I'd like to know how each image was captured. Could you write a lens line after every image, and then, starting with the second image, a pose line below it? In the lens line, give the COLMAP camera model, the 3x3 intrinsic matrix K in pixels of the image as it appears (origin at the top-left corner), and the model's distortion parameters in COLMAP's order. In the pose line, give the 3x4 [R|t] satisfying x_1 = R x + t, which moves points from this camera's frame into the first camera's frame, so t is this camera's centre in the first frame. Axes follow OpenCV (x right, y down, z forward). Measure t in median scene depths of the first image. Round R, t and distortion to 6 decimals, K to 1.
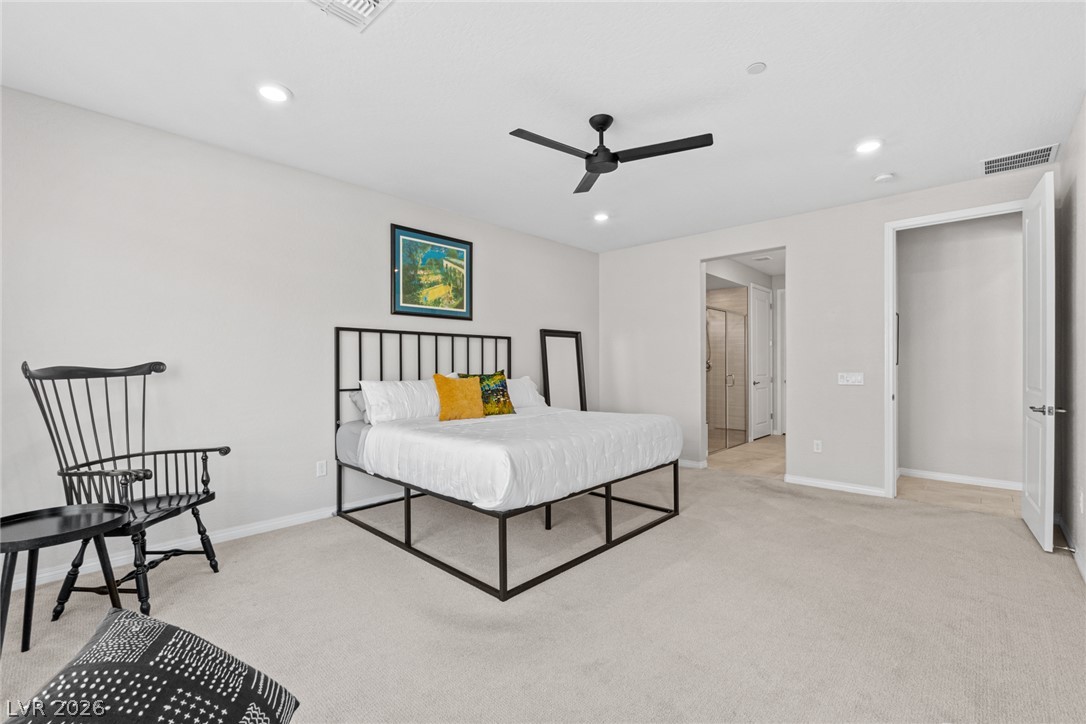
lens RADIAL K [[475.1, 0, 535.5], [0, 475.1, 362.8], [0, 0, 1]] dist [-0.002012, 0.000022]
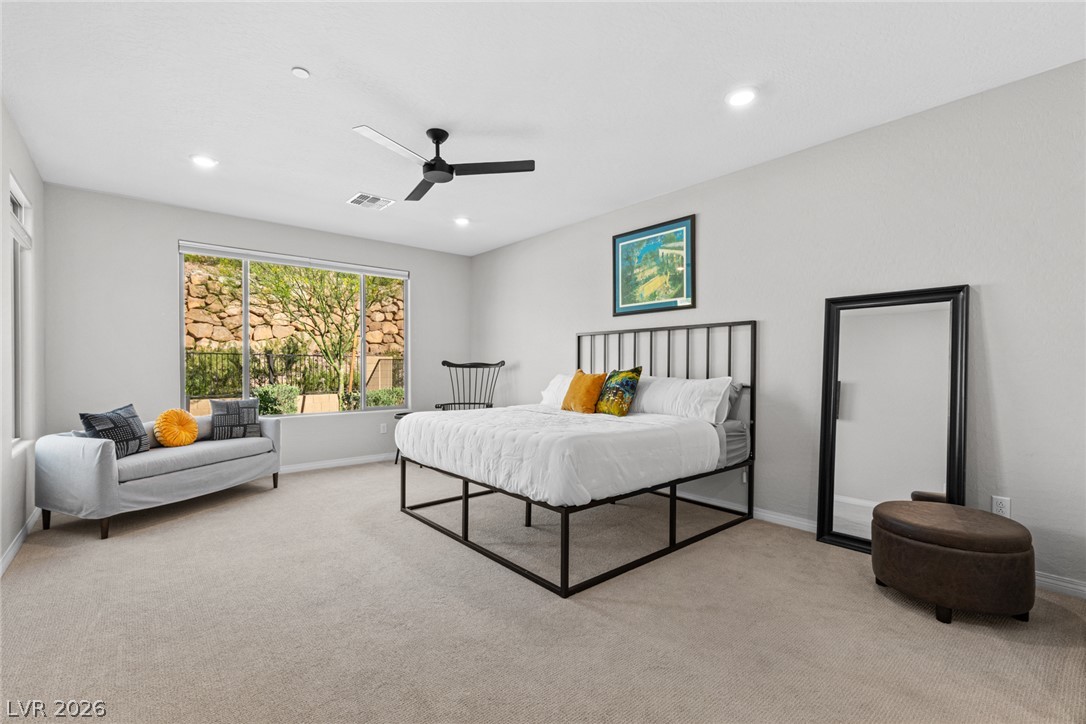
lens RADIAL K [[475.1, 0, 538.5], [0, 475.1, 371.8], [0, 0, 1]] dist [-0.002012, 0.000022]
pose [[-0.117553, 0.012987, -0.992982, 0.767208], [-0.001725, 0.999910, 0.013282, 0.012779], [0.993065, 0.003274, -0.117520, 0.873713]]
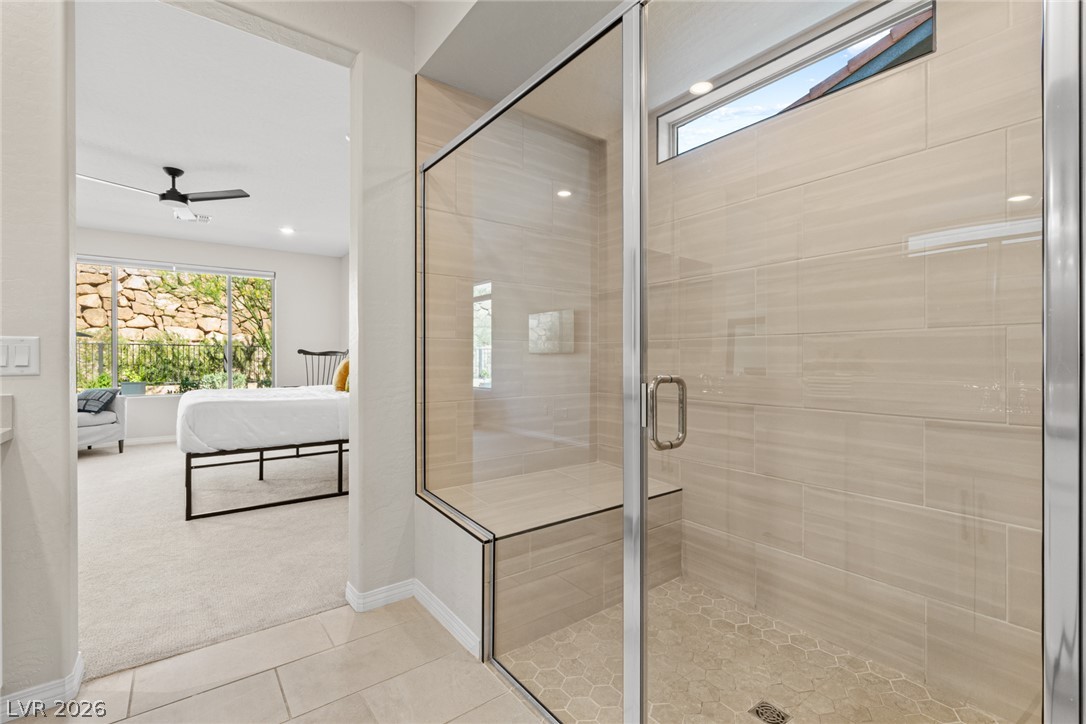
lens RADIAL K [[475.1, 0, 537.7], [0, 475.1, 360.9], [0, 0, 1]] dist [-0.002012, 0.000022]
pose [[-0.179765, 0.006809, -0.983686, 0.848915], [-0.000895, 0.999975, 0.007085, 0.025239], [0.983709, 0.002154, -0.179755, 1.487315]]
